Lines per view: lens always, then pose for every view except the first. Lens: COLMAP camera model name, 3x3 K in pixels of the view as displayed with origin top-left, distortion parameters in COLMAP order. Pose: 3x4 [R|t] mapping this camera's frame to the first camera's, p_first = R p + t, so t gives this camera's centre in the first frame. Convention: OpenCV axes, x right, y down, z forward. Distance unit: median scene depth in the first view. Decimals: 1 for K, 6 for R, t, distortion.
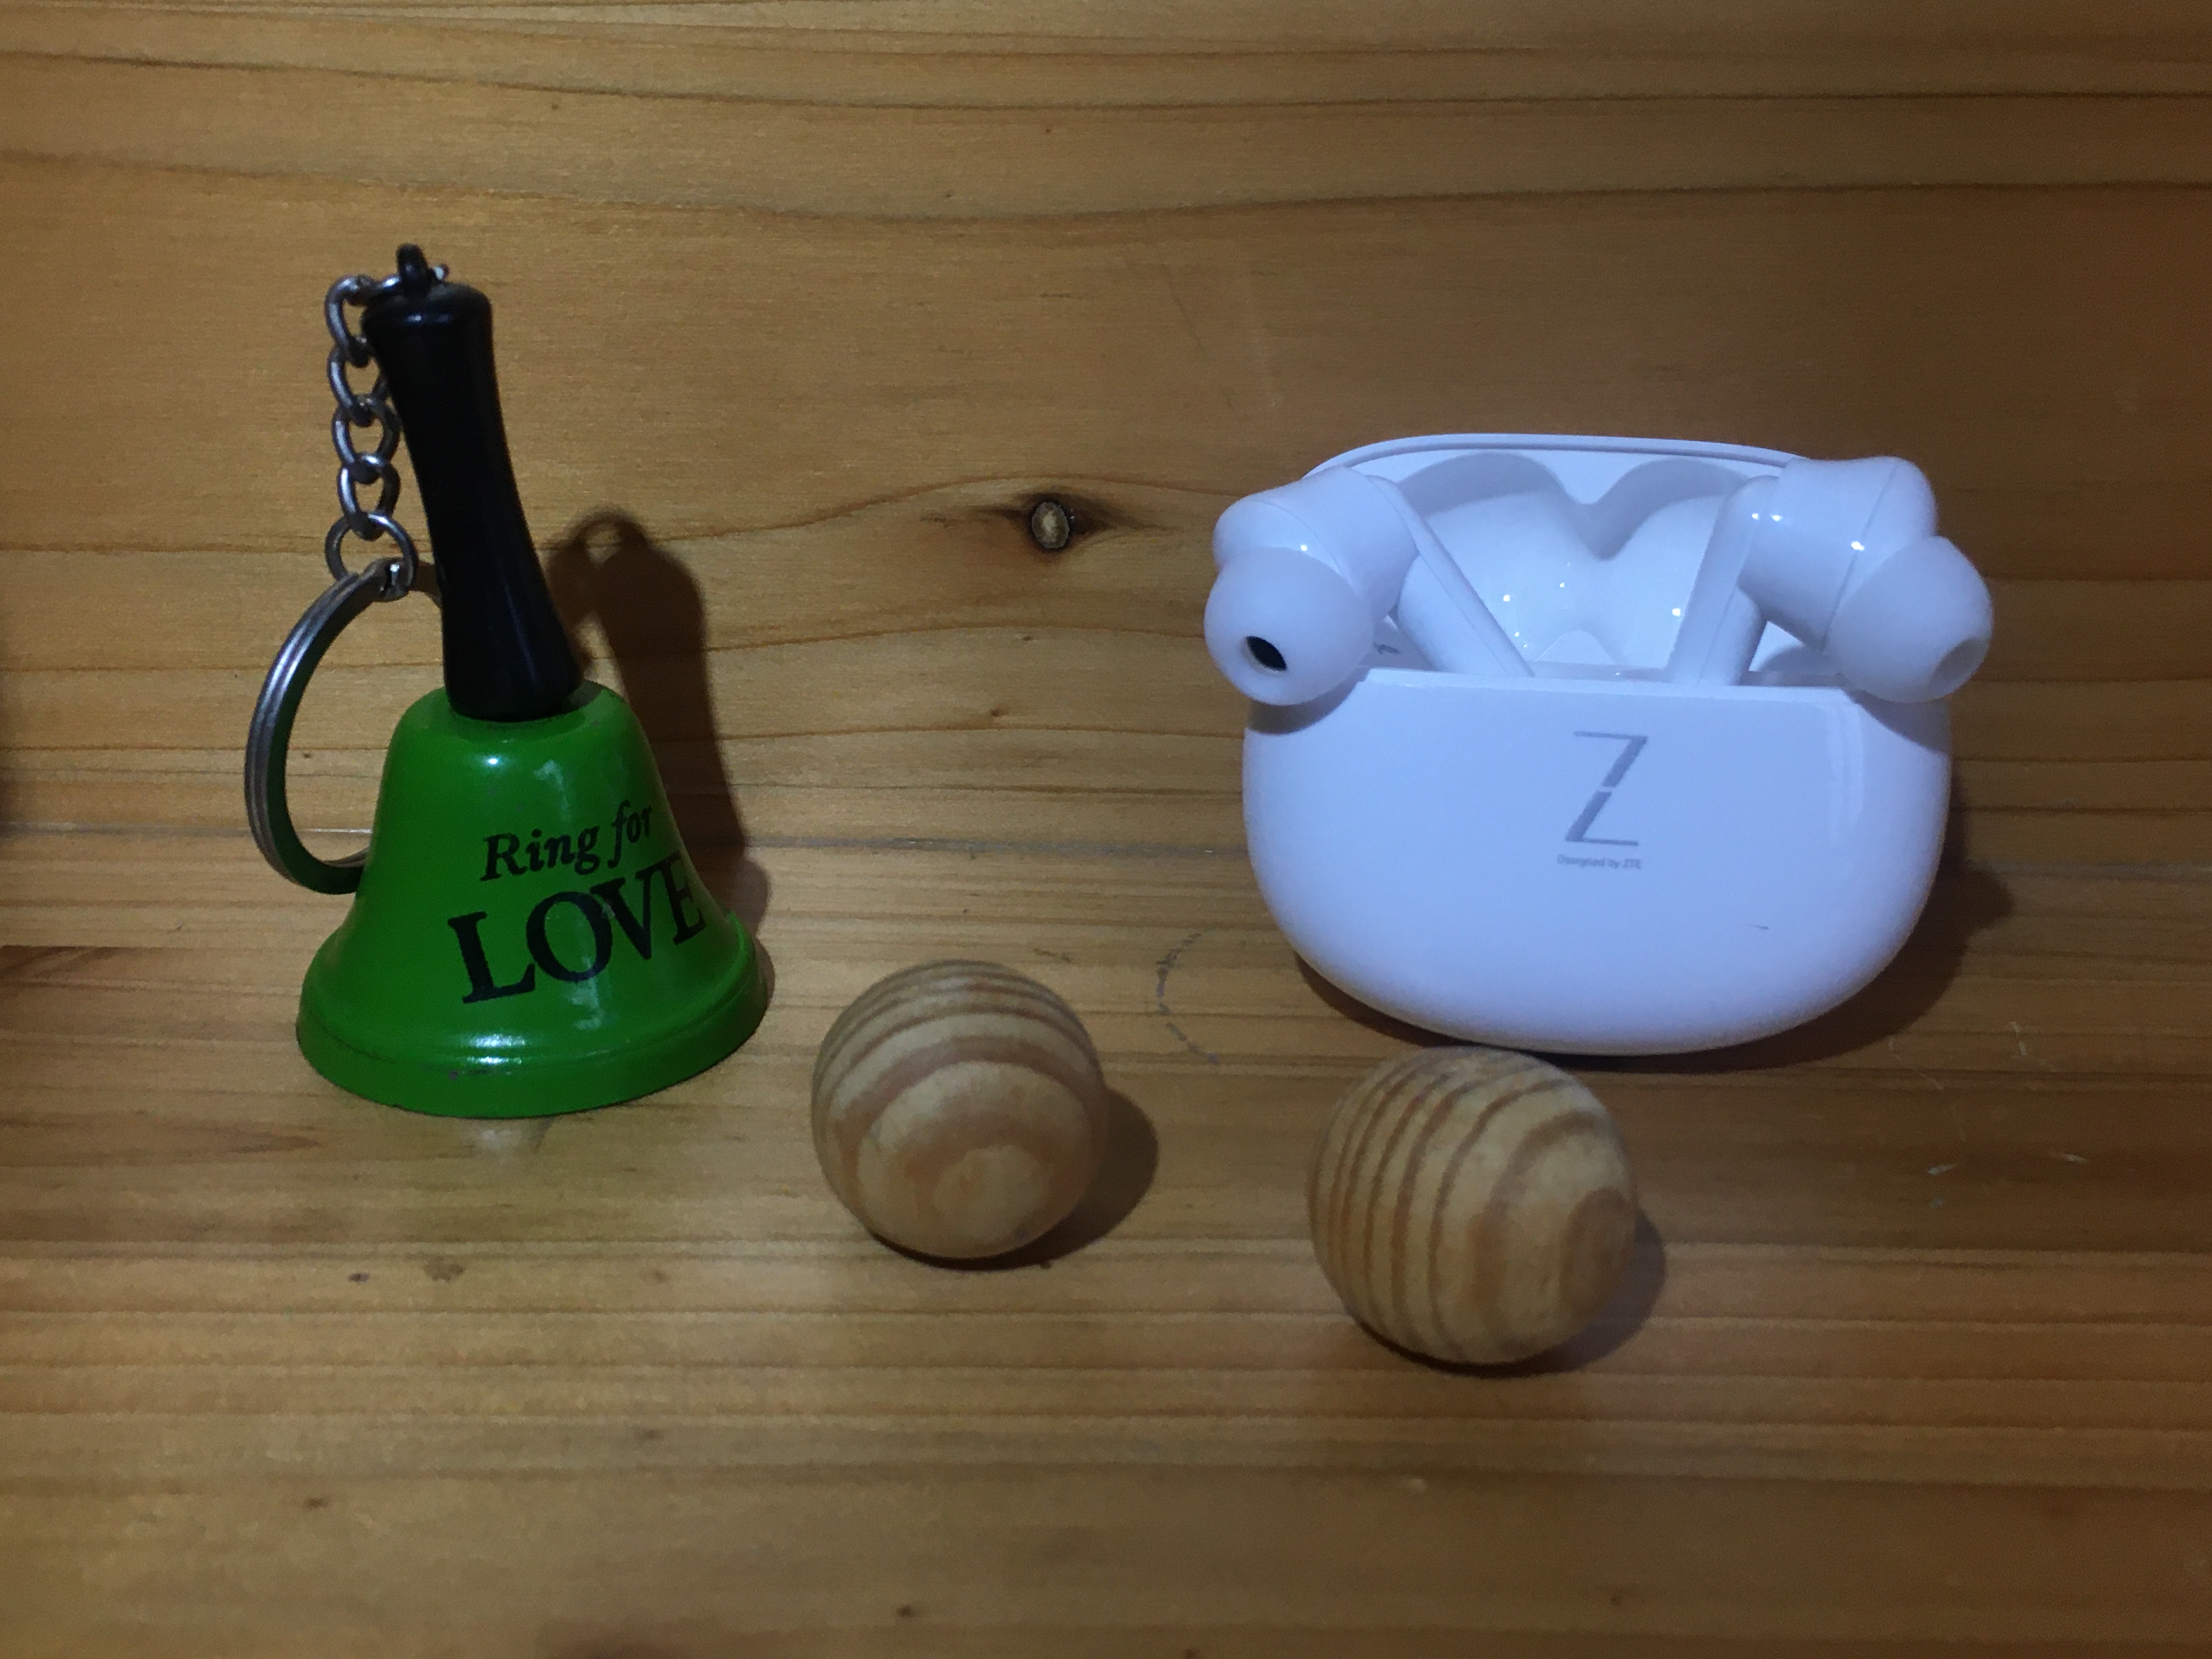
lens RADIAL K [[2423.8, 0, 1101.9], [0, 2423.8, 817.0], [0, 0, 1]] dist [0.035052, 0.000000]
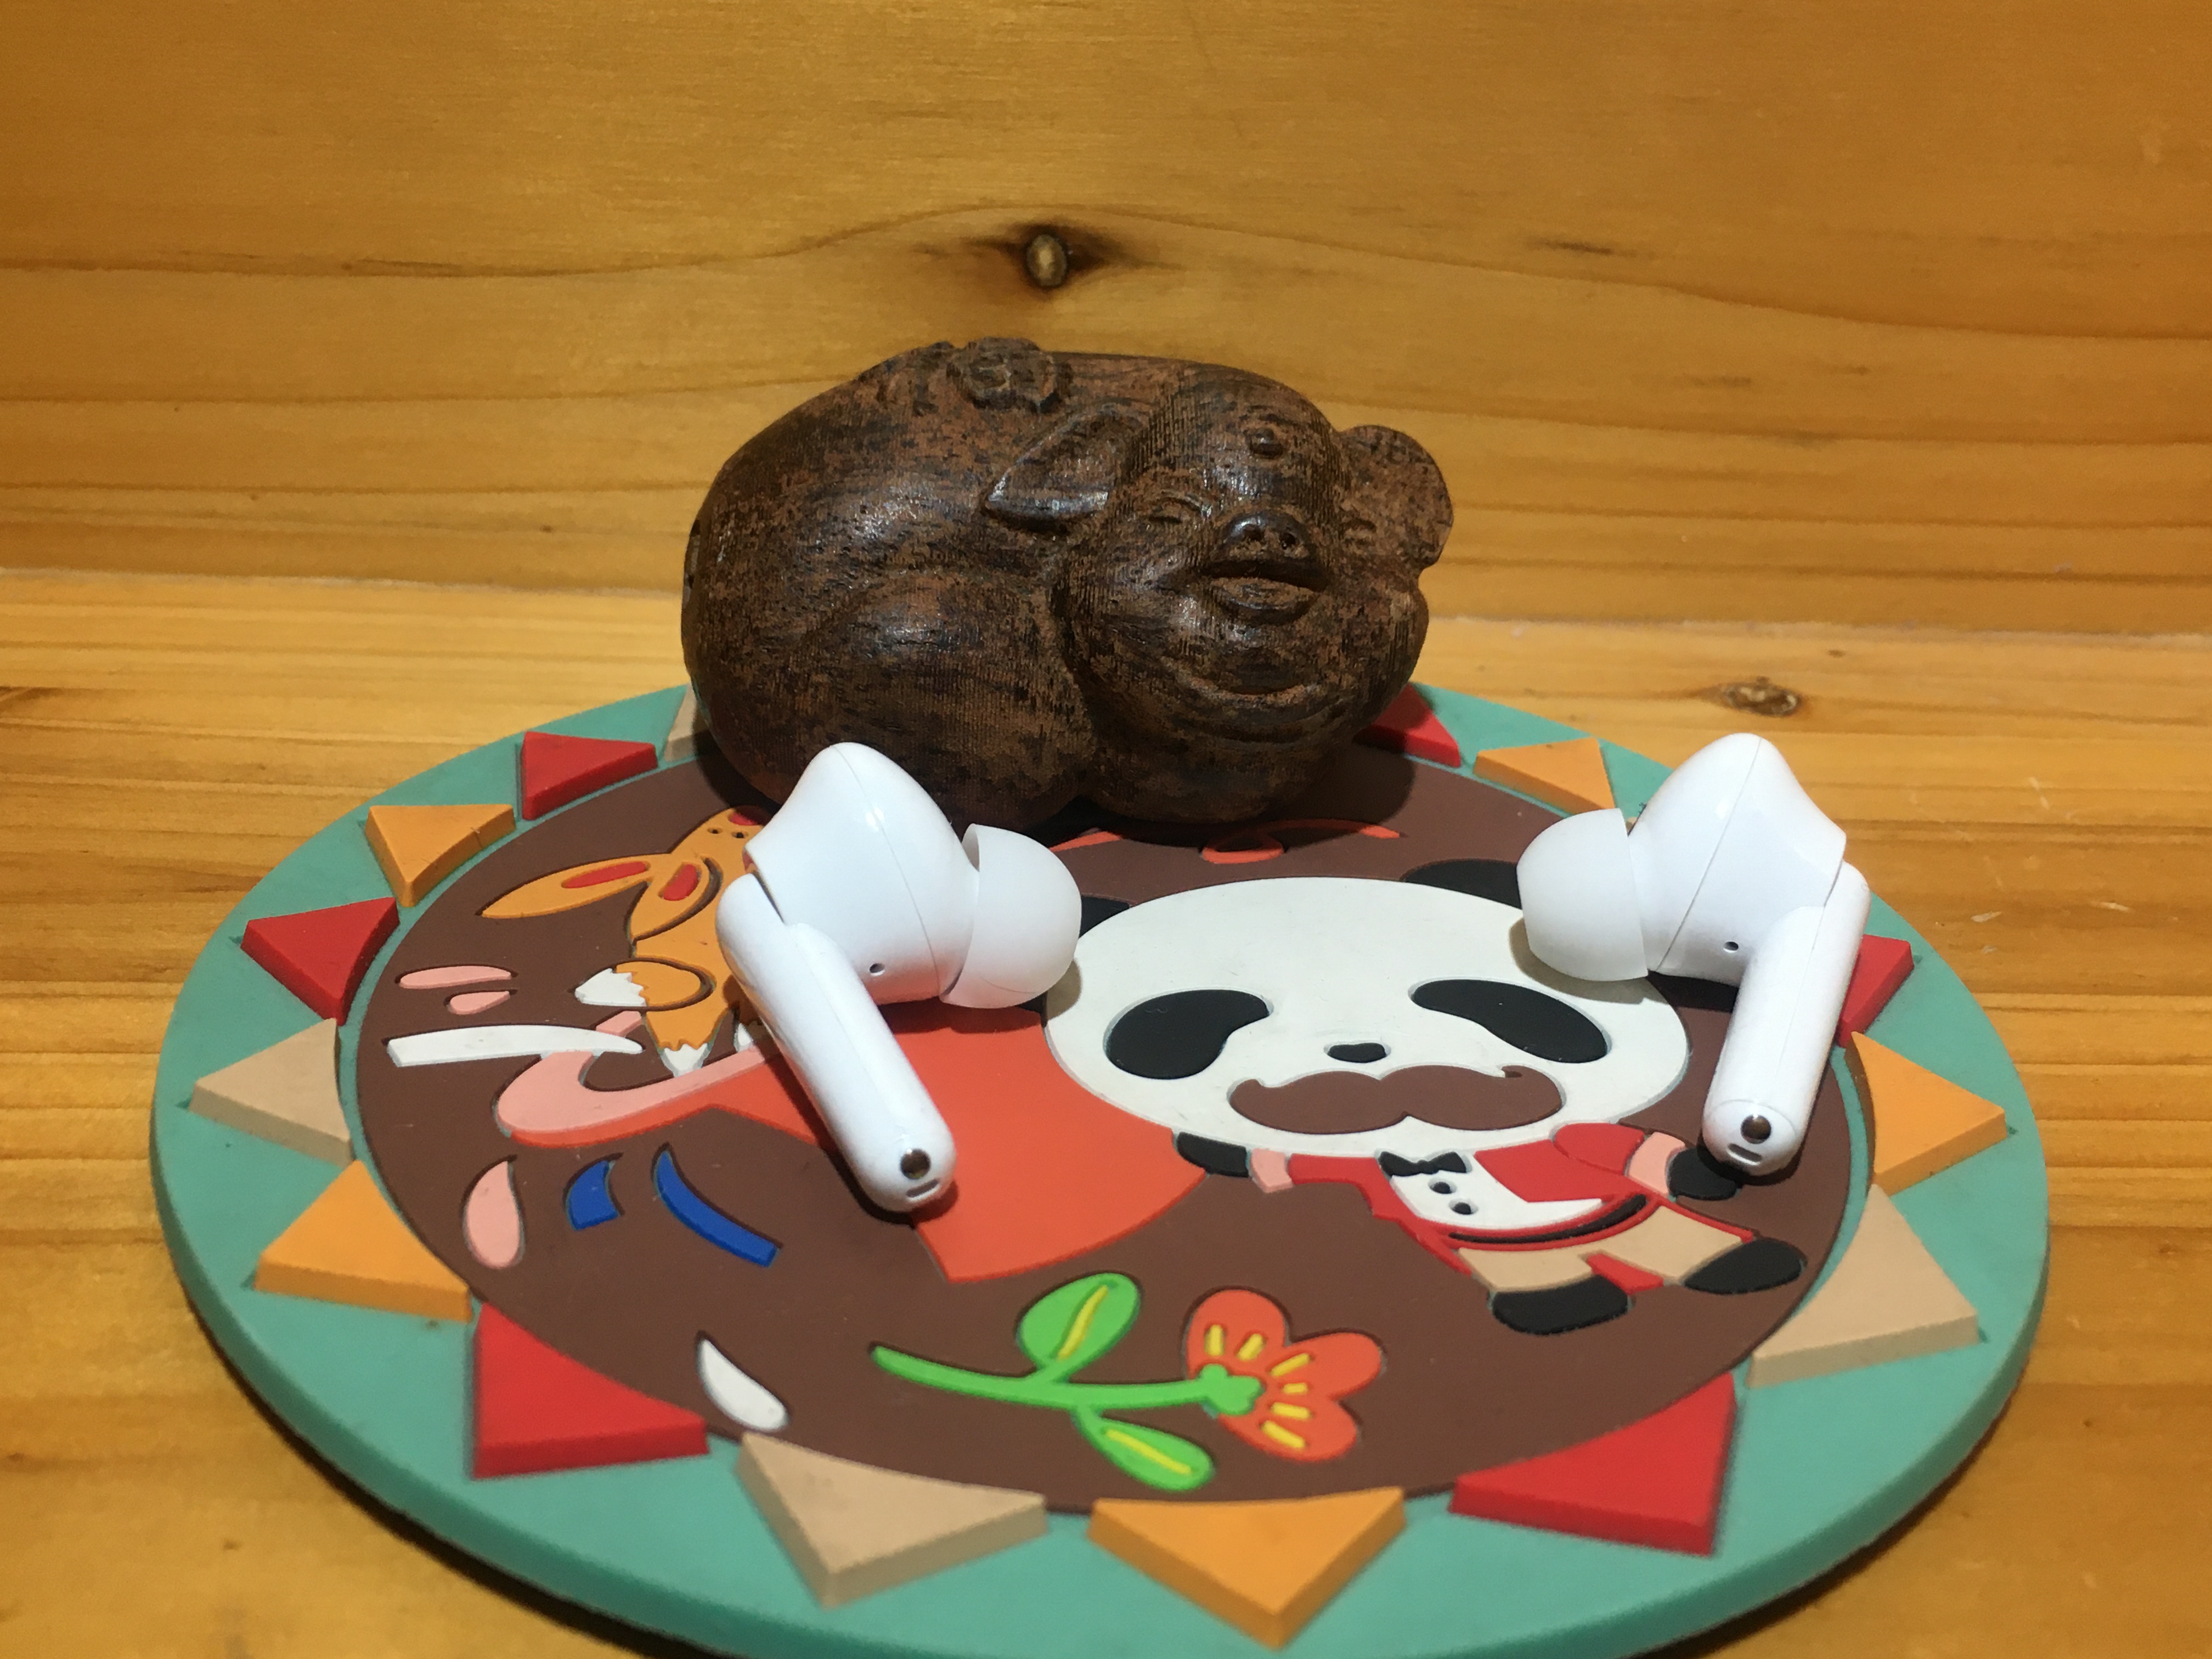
lens RADIAL K [[2226.2, 0, 1102.2], [0, 2226.2, 816.9], [0, 0, 1]] dist [0.020785, 0.000000]
pose [[0.998420, 0.004540, 0.056007, -0.053536], [-0.008013, 0.998047, 0.061946, 0.049313], [-0.055617, -0.062296, 0.996507, 0.126719]]
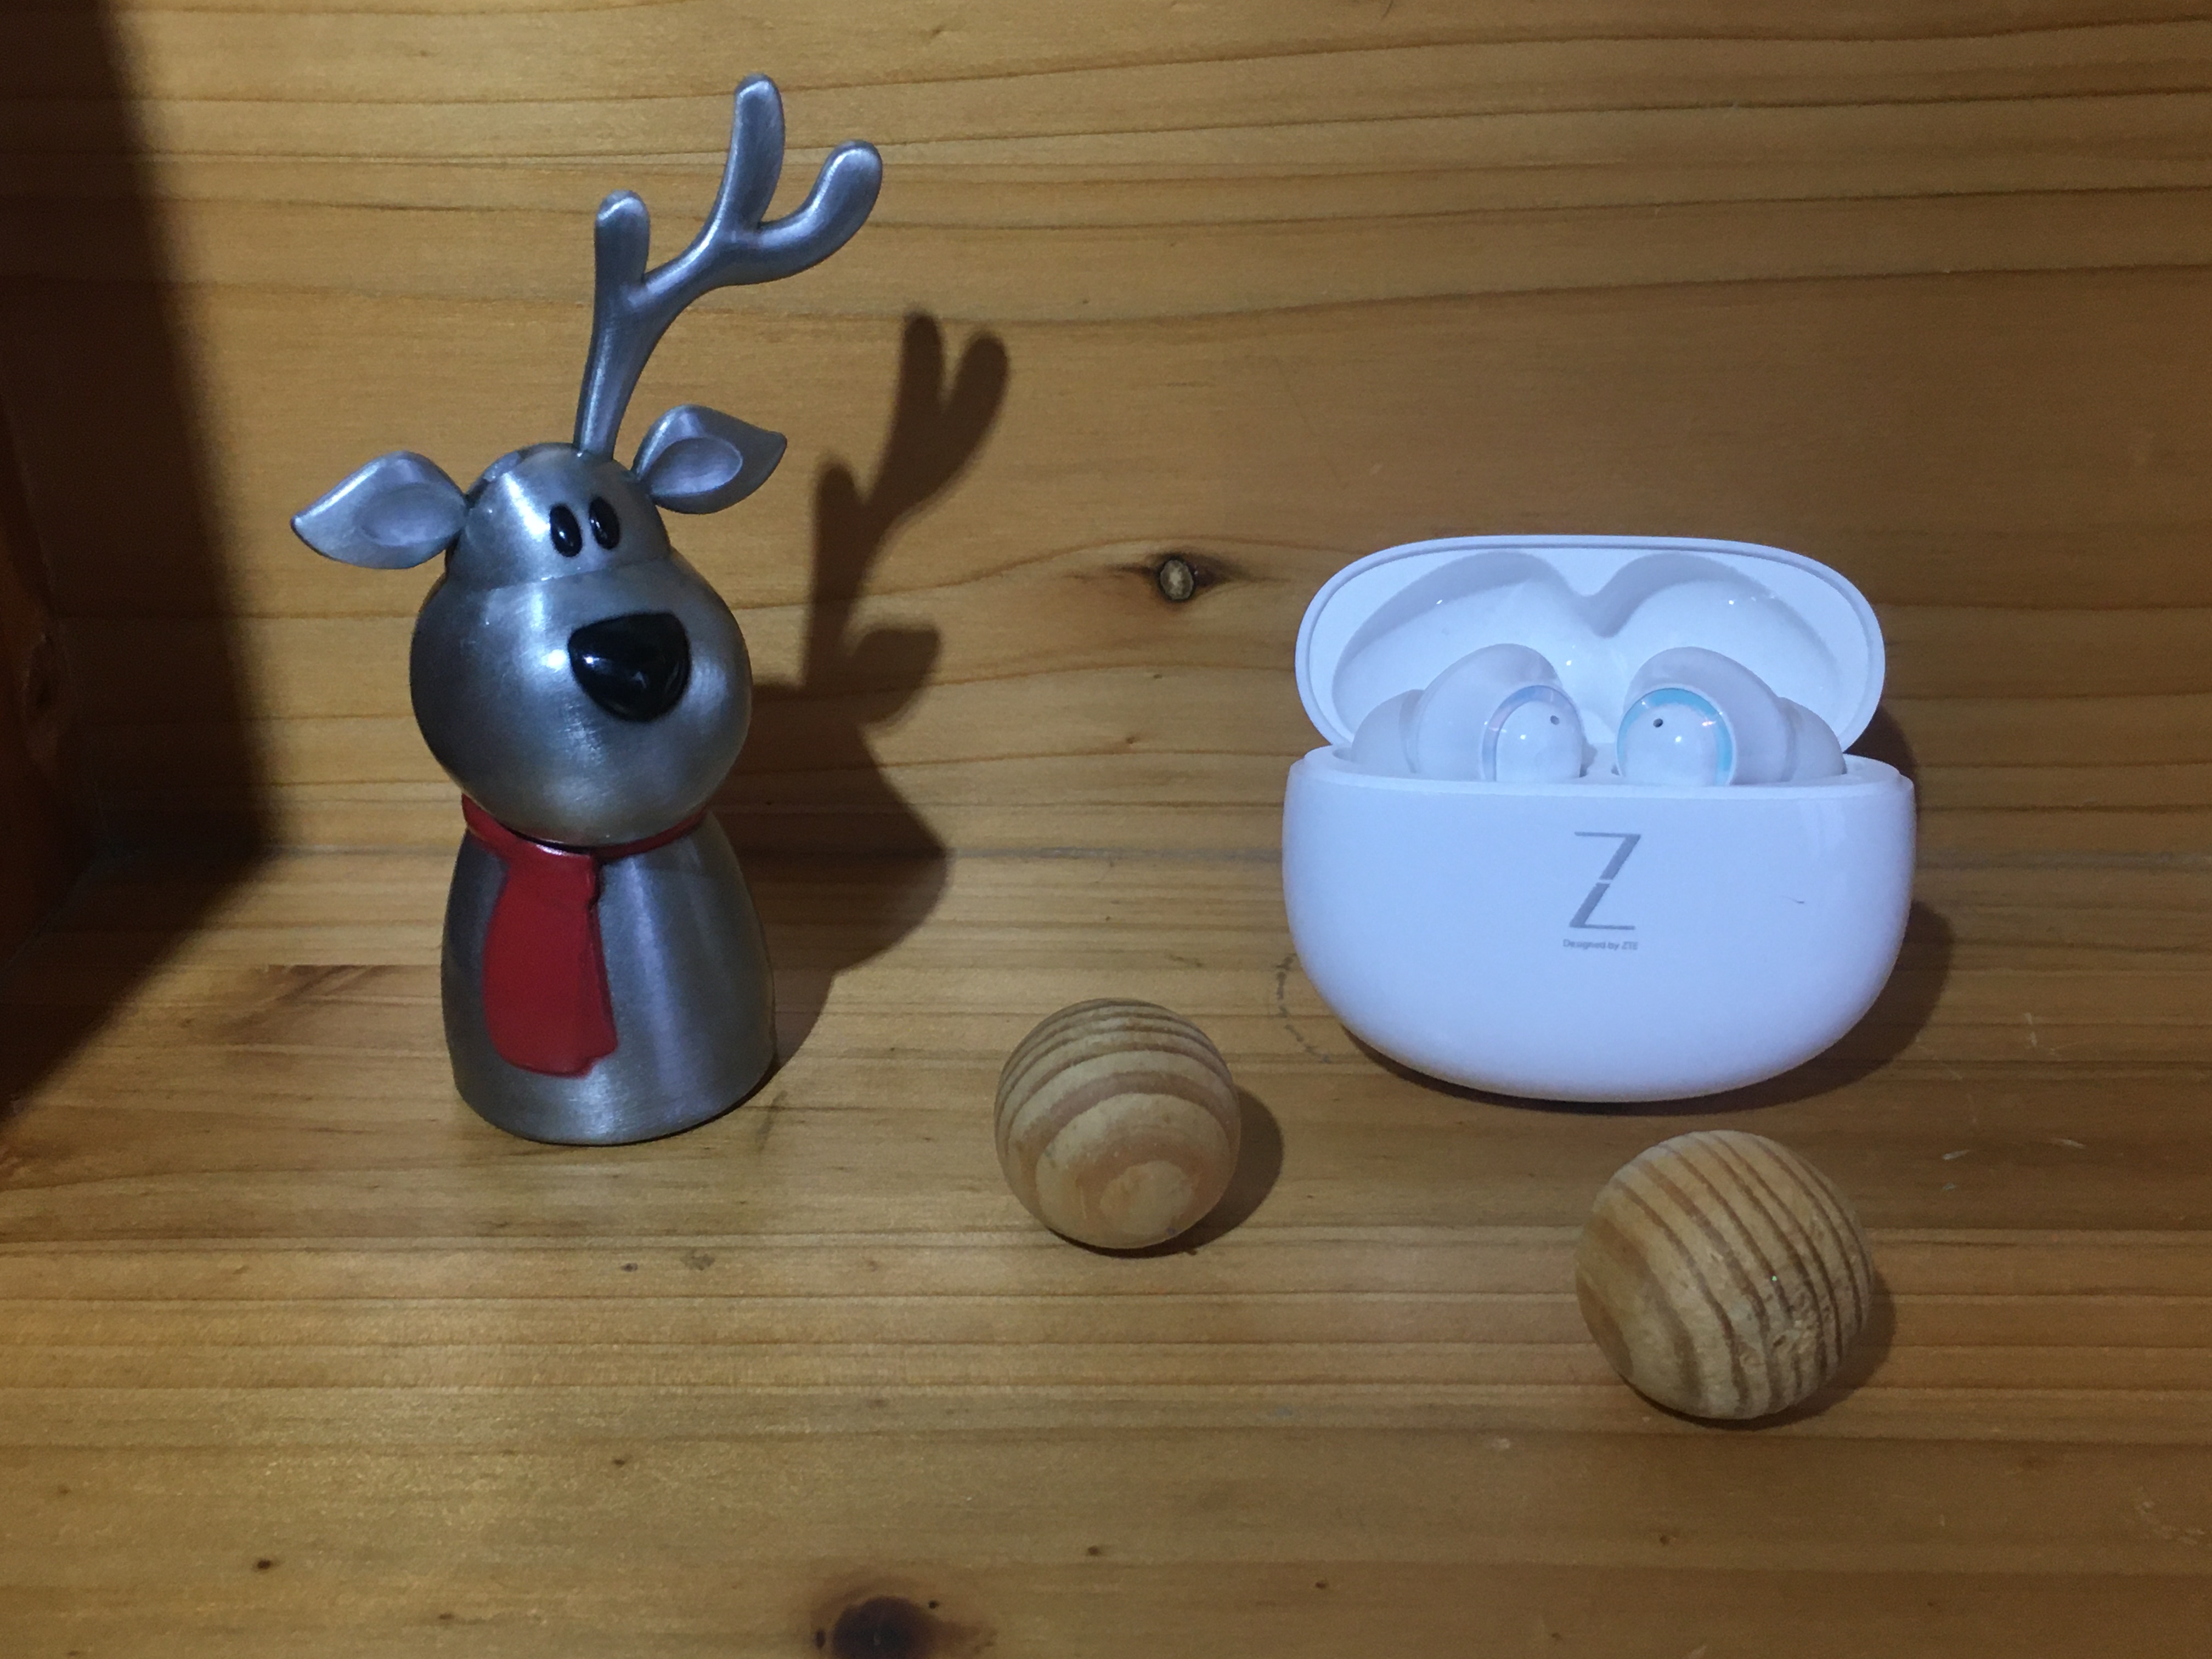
lens RADIAL K [[2423.8, 0, 1100.9], [0, 2423.8, 818.2], [0, 0, 1]] dist [0.035052, 0.000000]
pose [[0.999098, -0.014087, -0.040058, -0.014538], [0.016635, 0.997811, 0.063997, -0.092351], [0.039068, -0.064605, 0.997146, -0.160405]]
